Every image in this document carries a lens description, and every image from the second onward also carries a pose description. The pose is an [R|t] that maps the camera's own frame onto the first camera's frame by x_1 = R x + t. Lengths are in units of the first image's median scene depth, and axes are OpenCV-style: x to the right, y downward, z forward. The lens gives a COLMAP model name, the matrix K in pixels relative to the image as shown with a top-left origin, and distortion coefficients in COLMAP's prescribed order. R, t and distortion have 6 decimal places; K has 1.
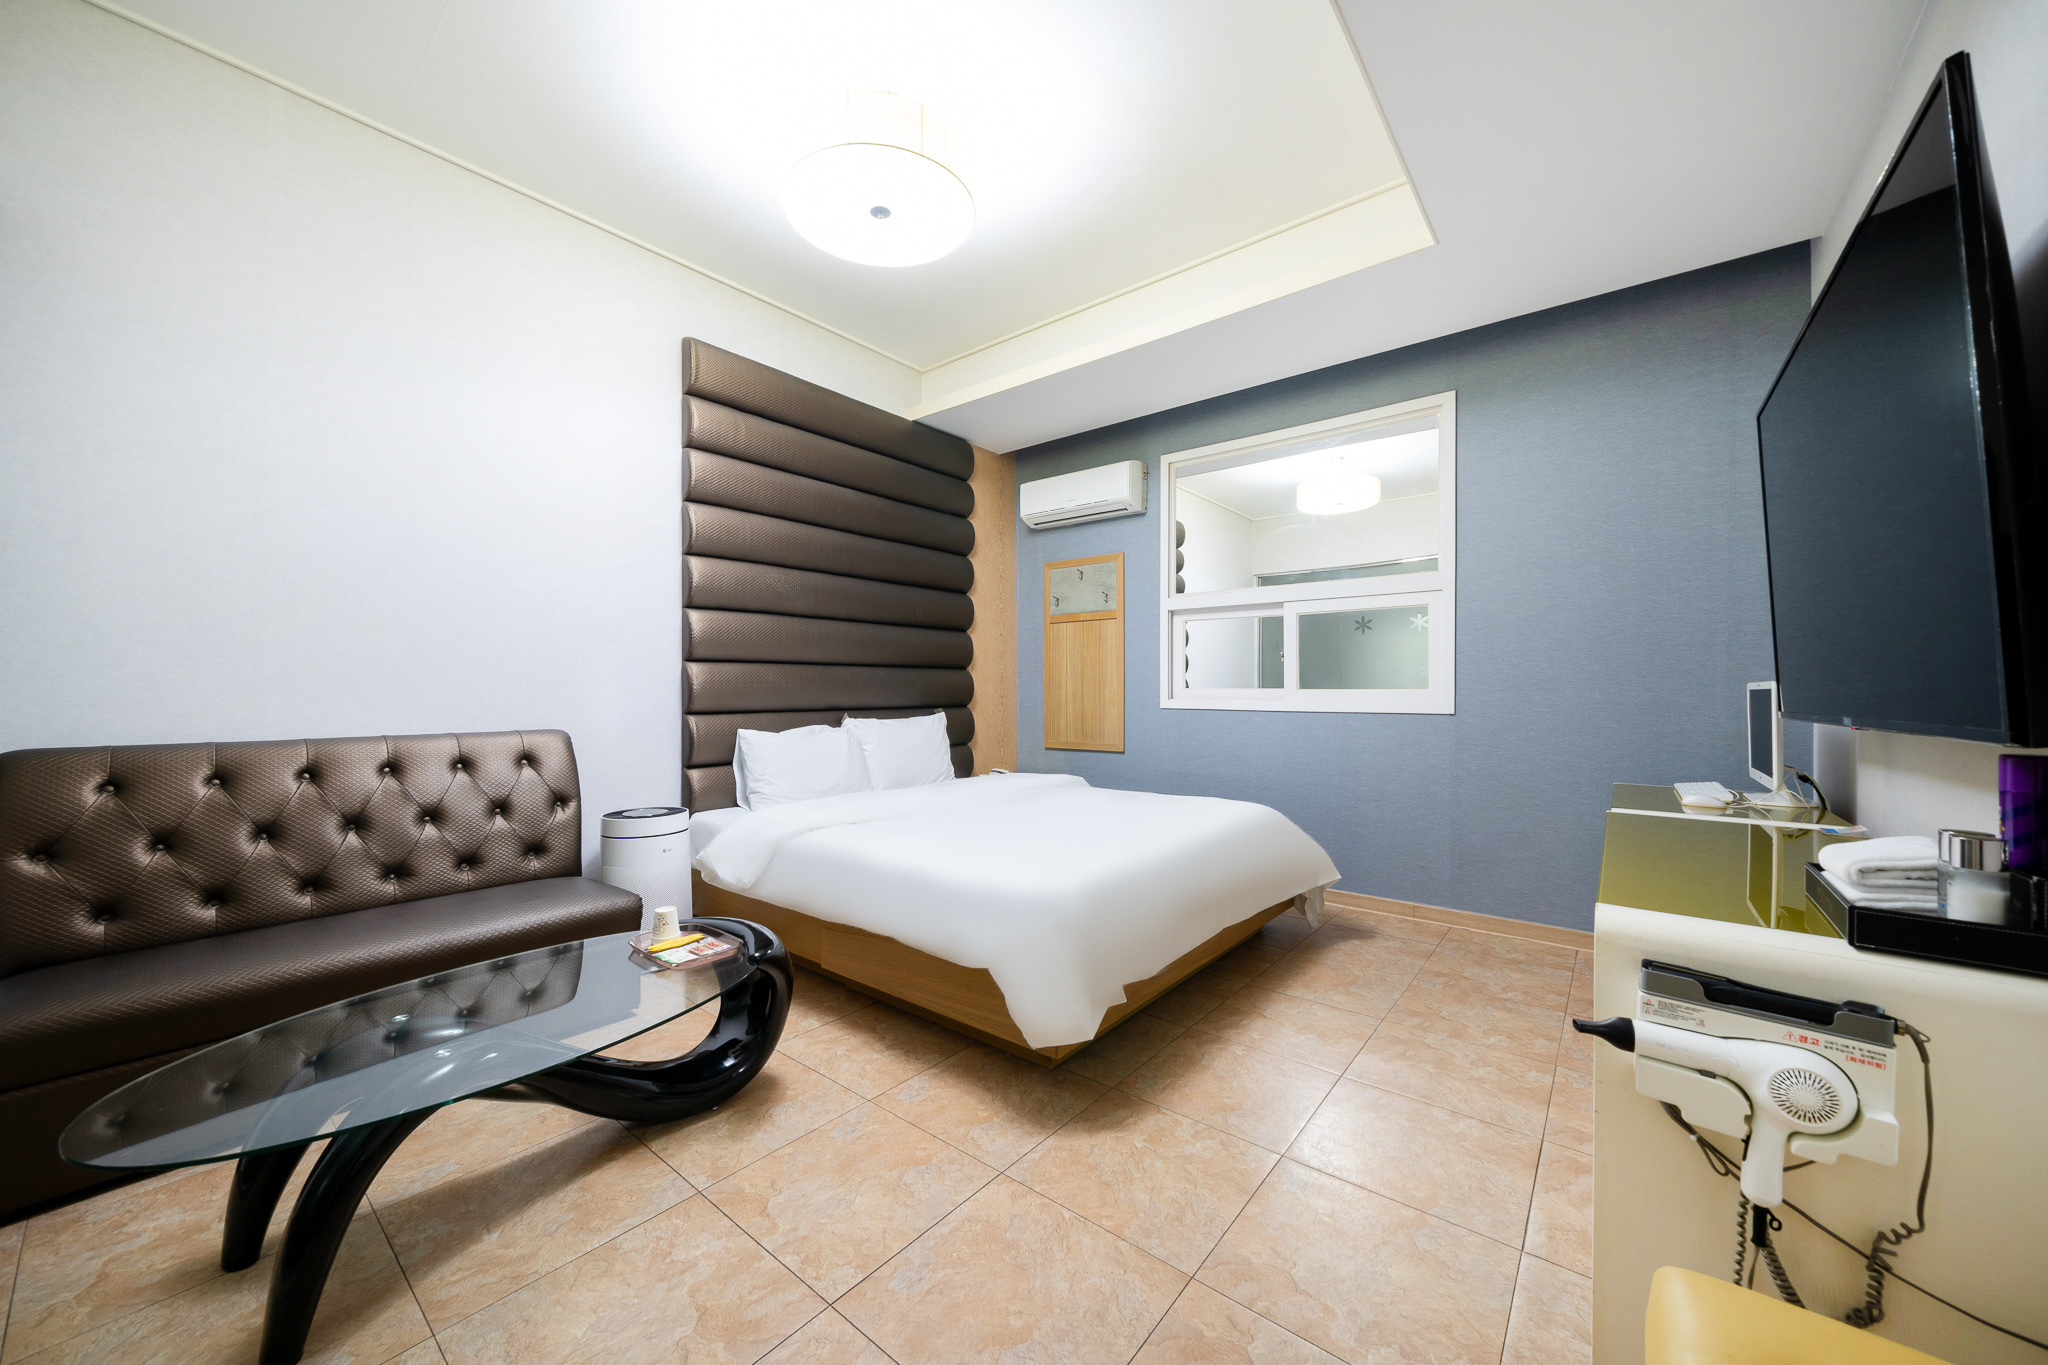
lens RADIAL K [[752.3, 0, 1019.3], [0, 752.3, 691.4], [0, 0, 1]] dist [0.002849, 0.000270]
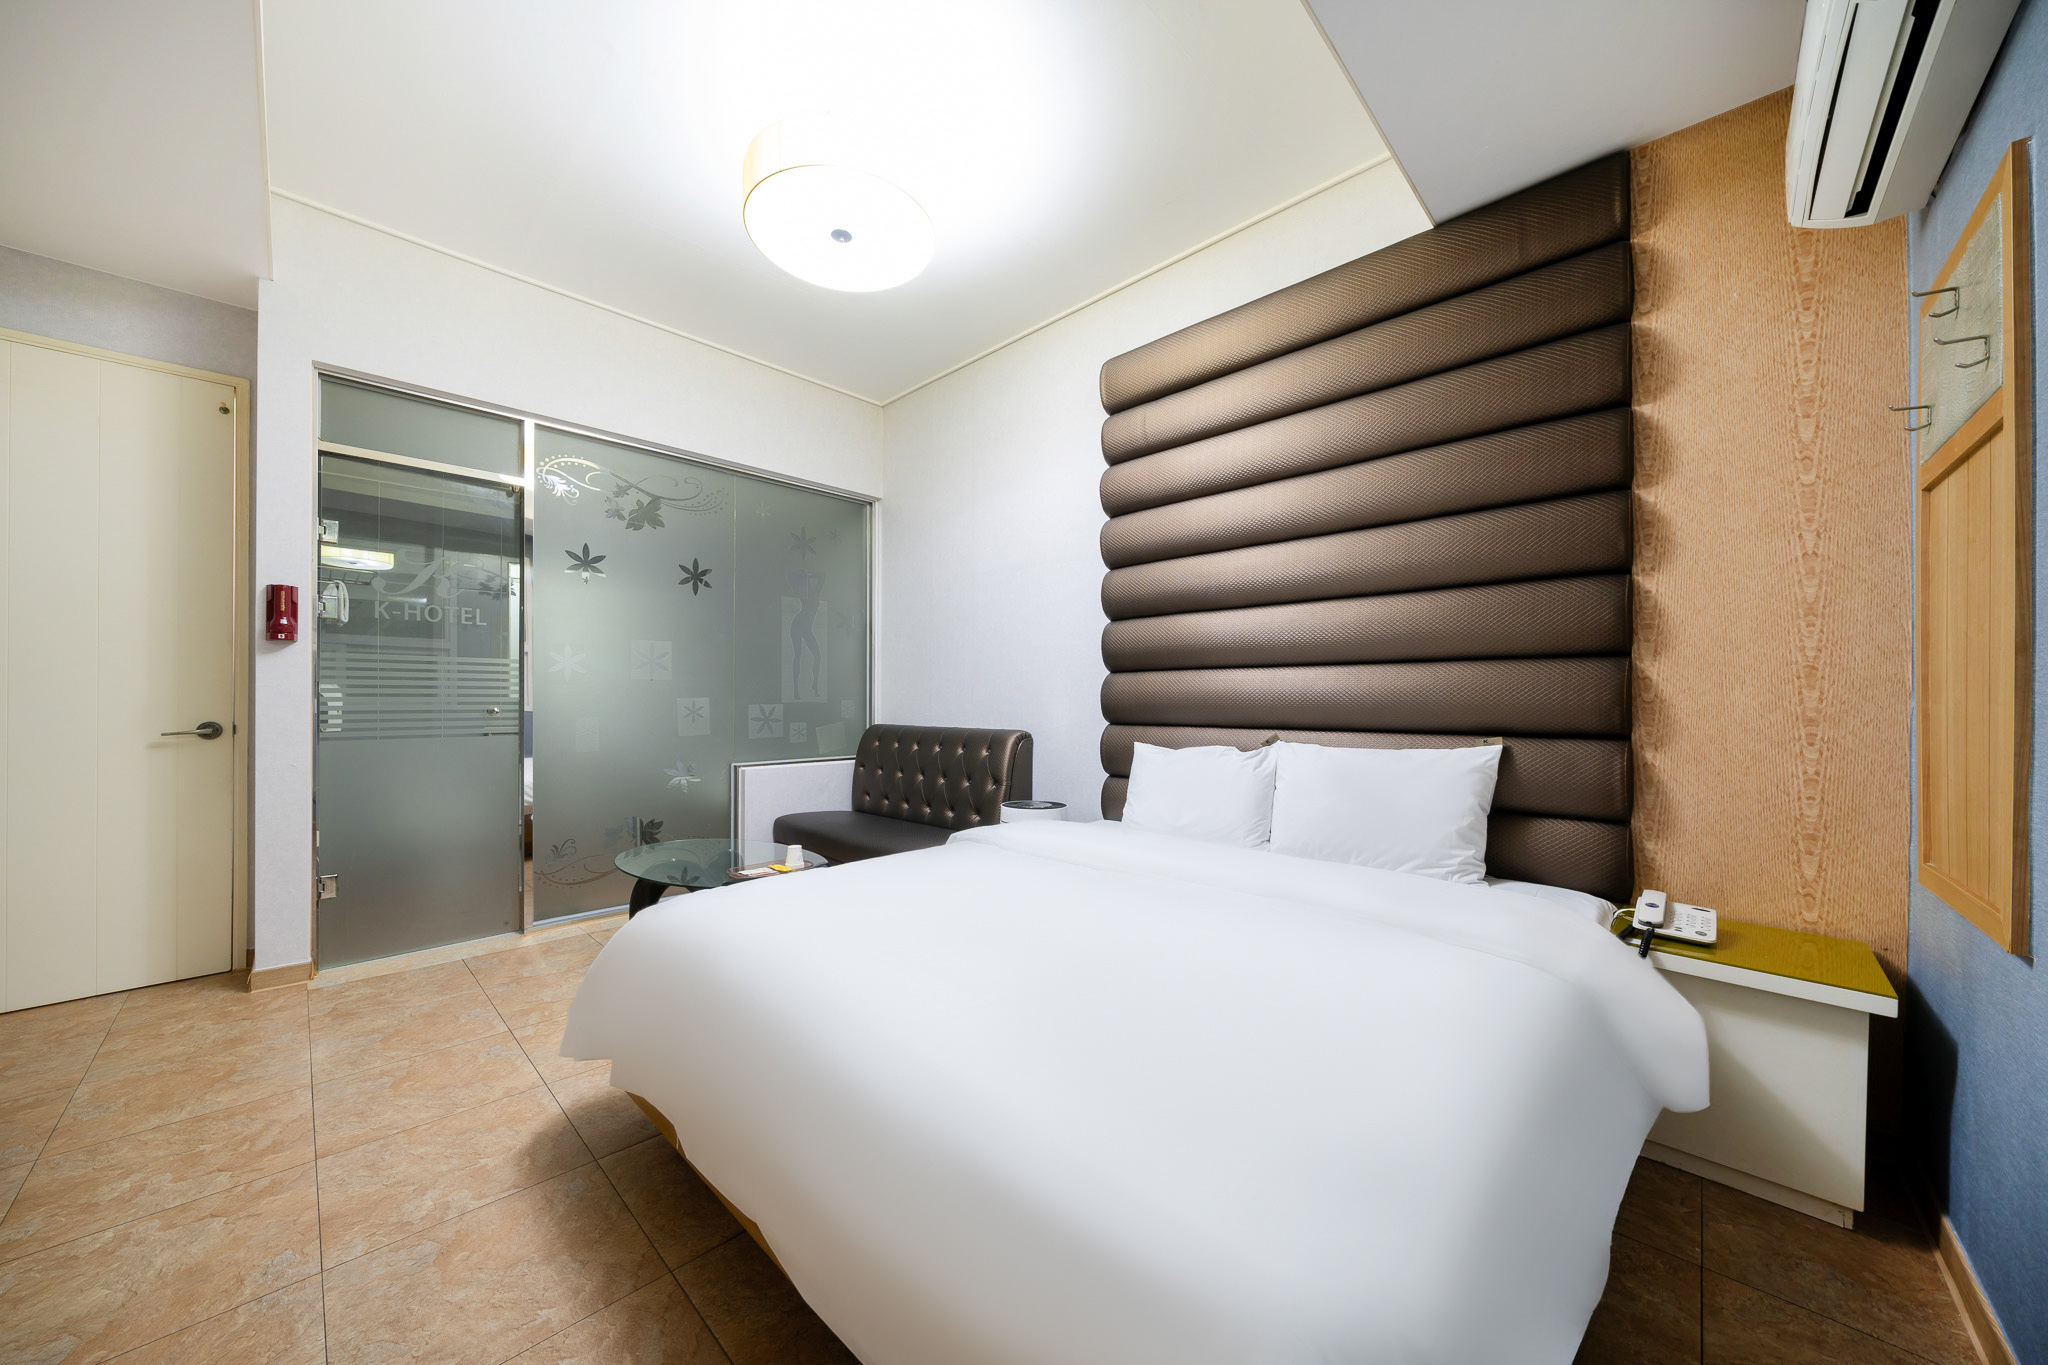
lens RADIAL K [[738.0, 0, 1033.2], [0, 738.0, 699.4], [0, 0, 1]] dist [0.009637, 0.000001]
pose [[-0.094250, 0.001758, -0.995547, 0.629428], [-0.016268, 0.999862, 0.003305, -0.002741], [0.995416, 0.016507, -0.094208, 1.076562]]
